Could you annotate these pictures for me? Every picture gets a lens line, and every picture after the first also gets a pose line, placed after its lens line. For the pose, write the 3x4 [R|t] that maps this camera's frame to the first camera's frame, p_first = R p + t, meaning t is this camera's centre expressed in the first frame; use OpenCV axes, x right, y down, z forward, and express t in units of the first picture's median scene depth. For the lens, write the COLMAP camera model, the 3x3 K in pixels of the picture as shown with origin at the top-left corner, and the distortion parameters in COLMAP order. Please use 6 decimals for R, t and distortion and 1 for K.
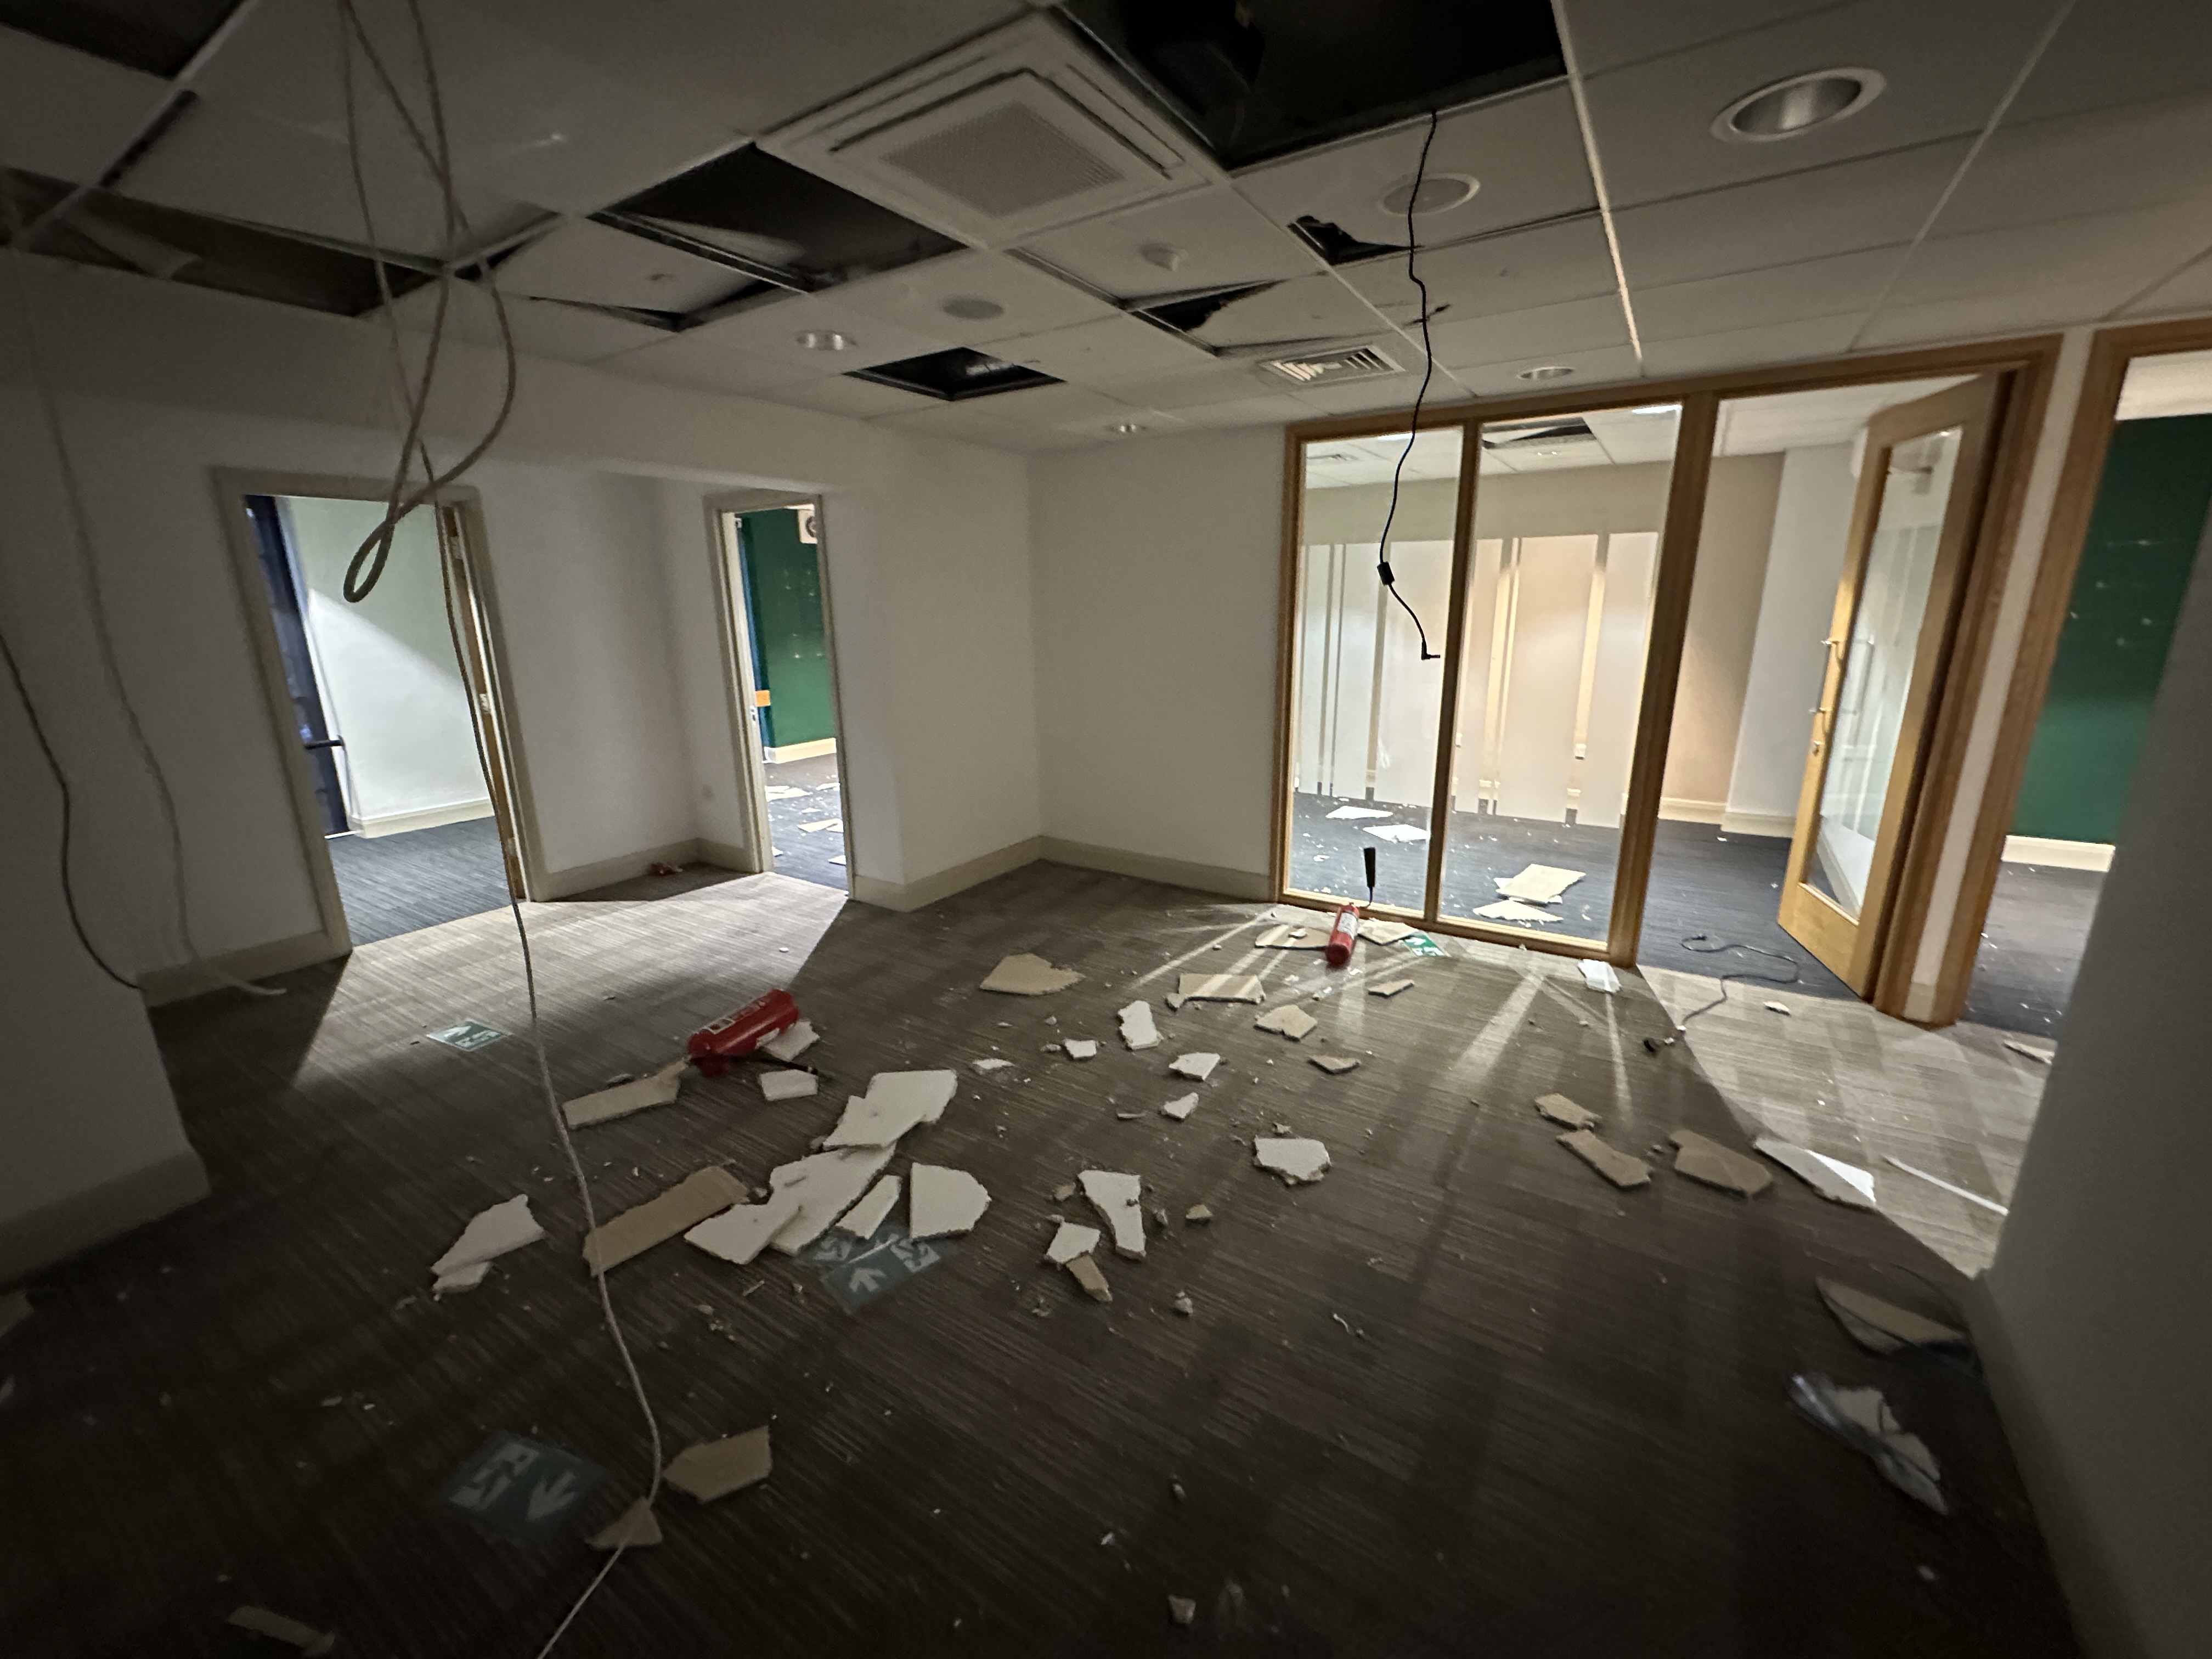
lens RADIAL K [[881.7, 0, 1103.7], [0, 881.7, 830.4], [0, 0, 1]] dist [-0.002750, 0.000430]
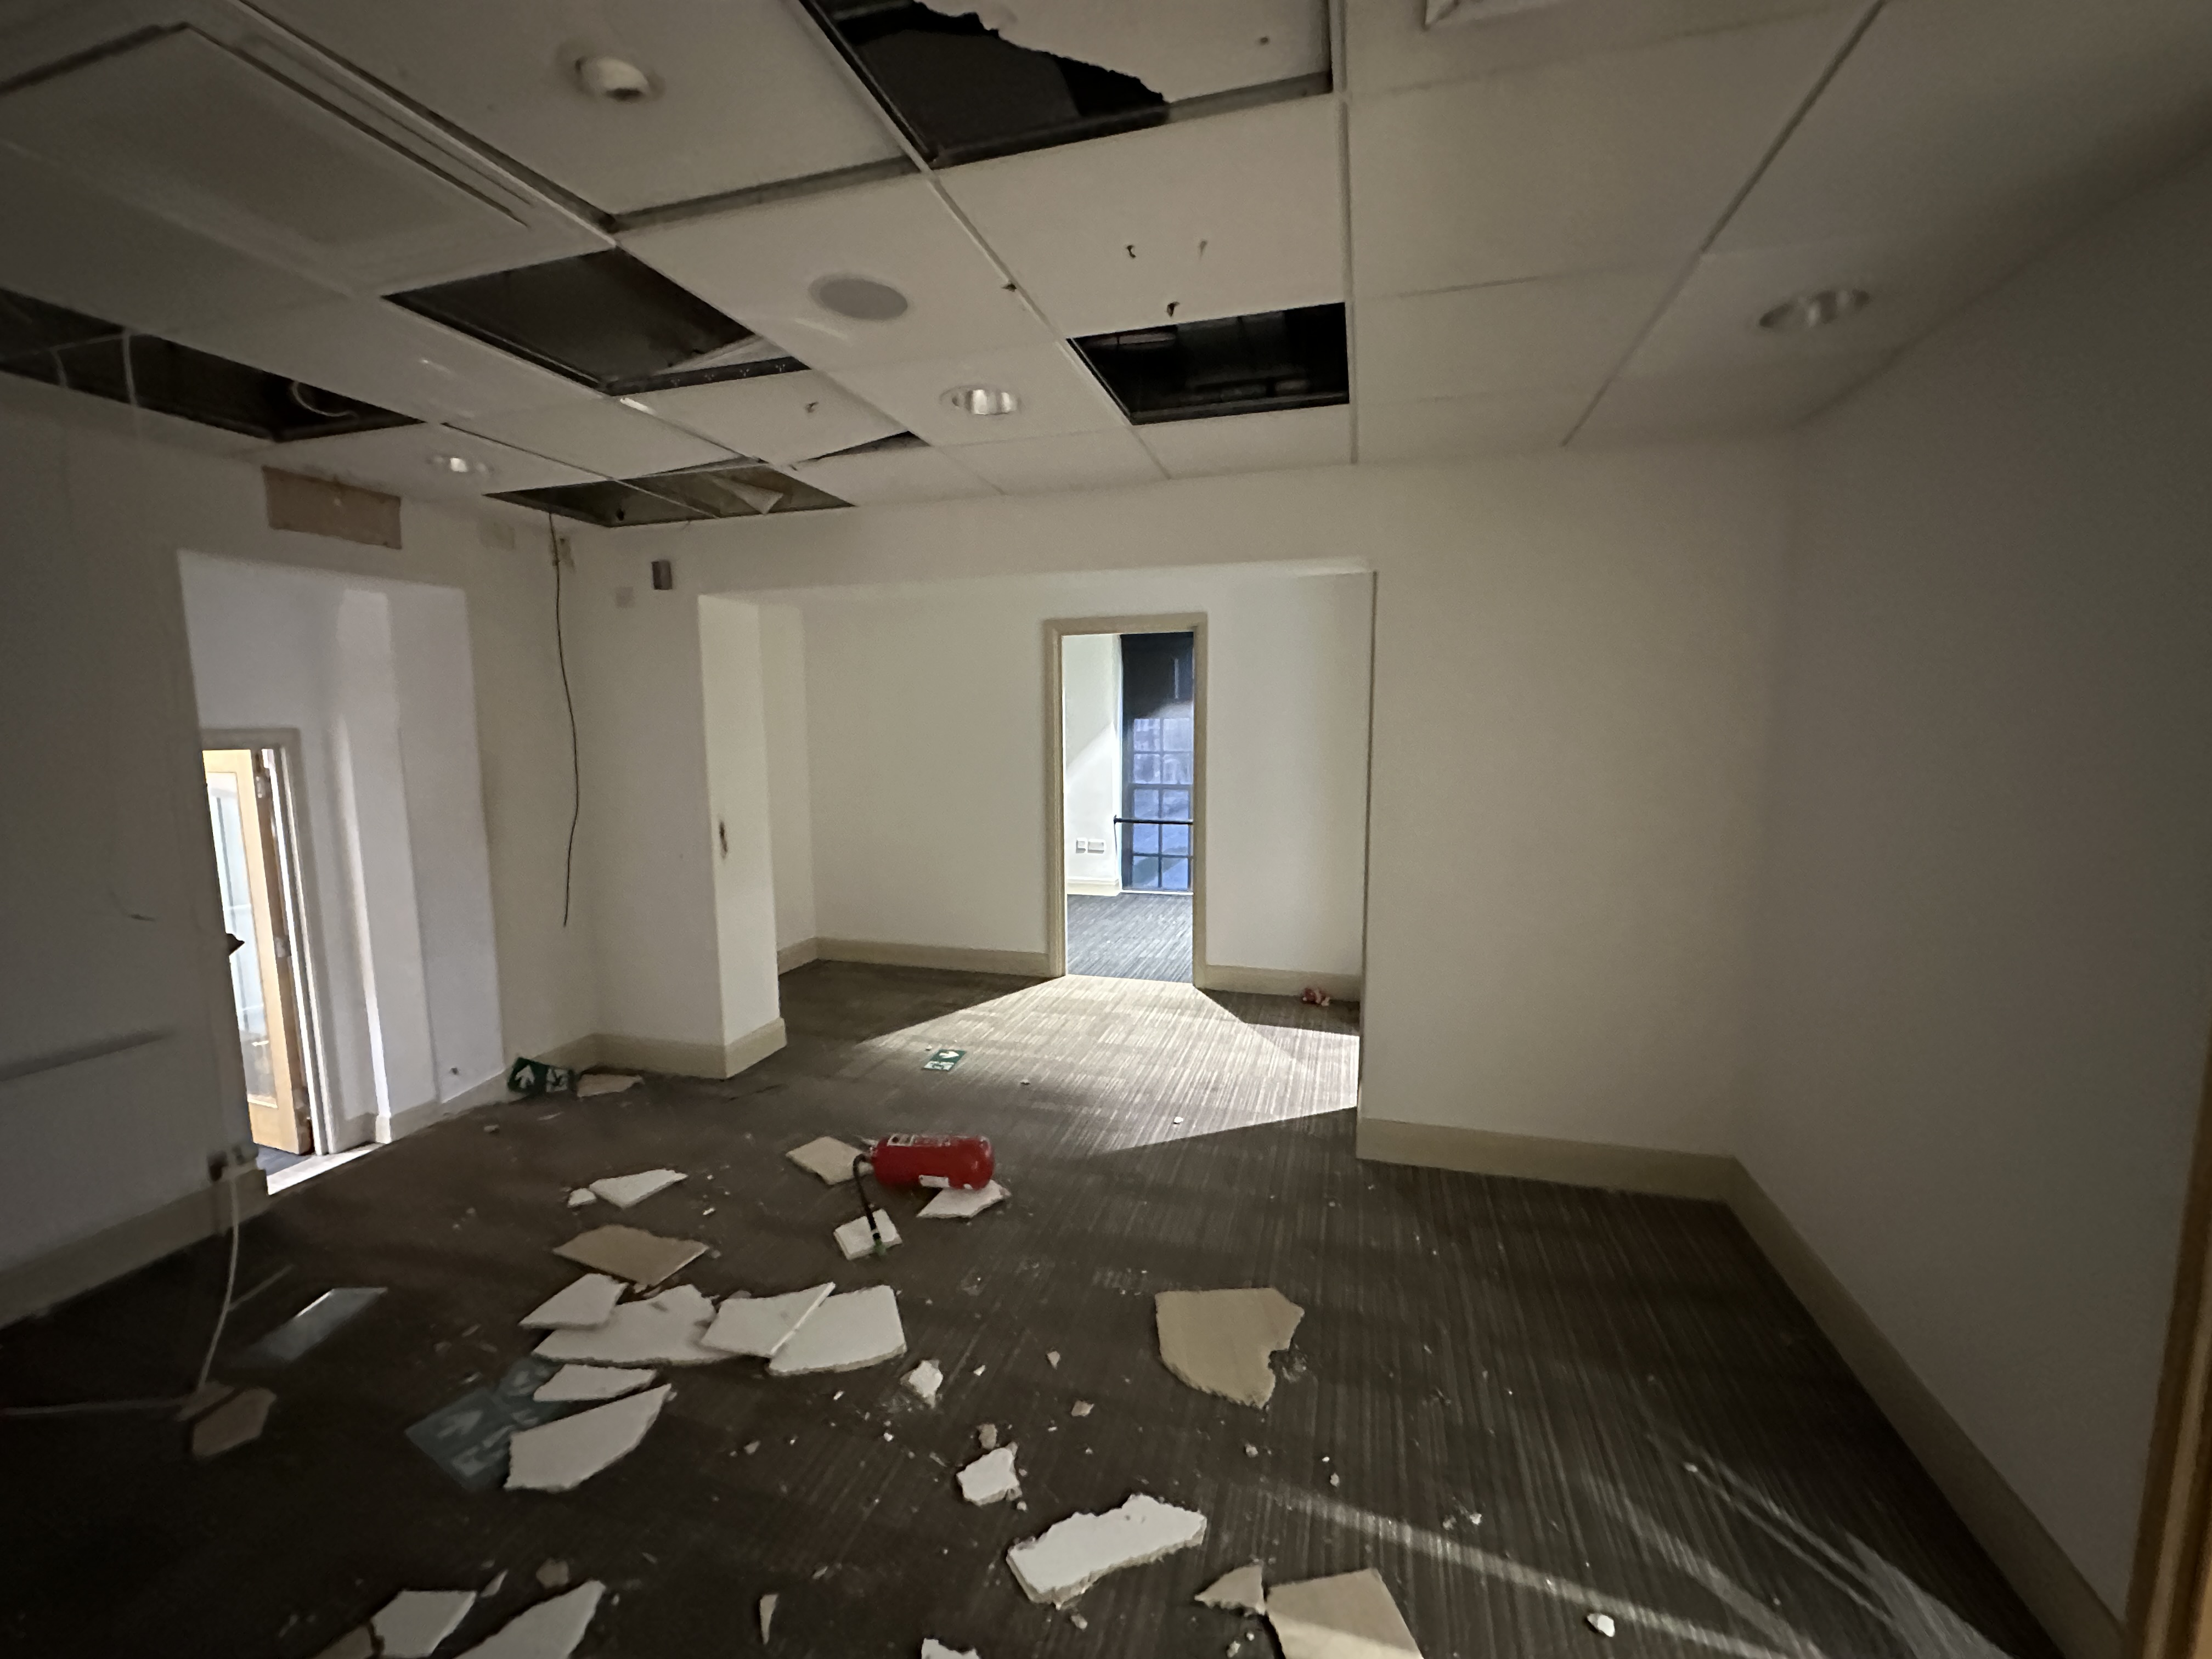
lens RADIAL K [[881.7, 0, 1103.7], [0, 881.7, 830.4], [0, 0, 1]] dist [-0.002750, 0.000430]
pose [[0.293577, 0.124897, -0.947741, 0.441789], [-0.242153, 0.968808, 0.052663, -0.186128], [0.924757, 0.214038, 0.314664, 0.733793]]
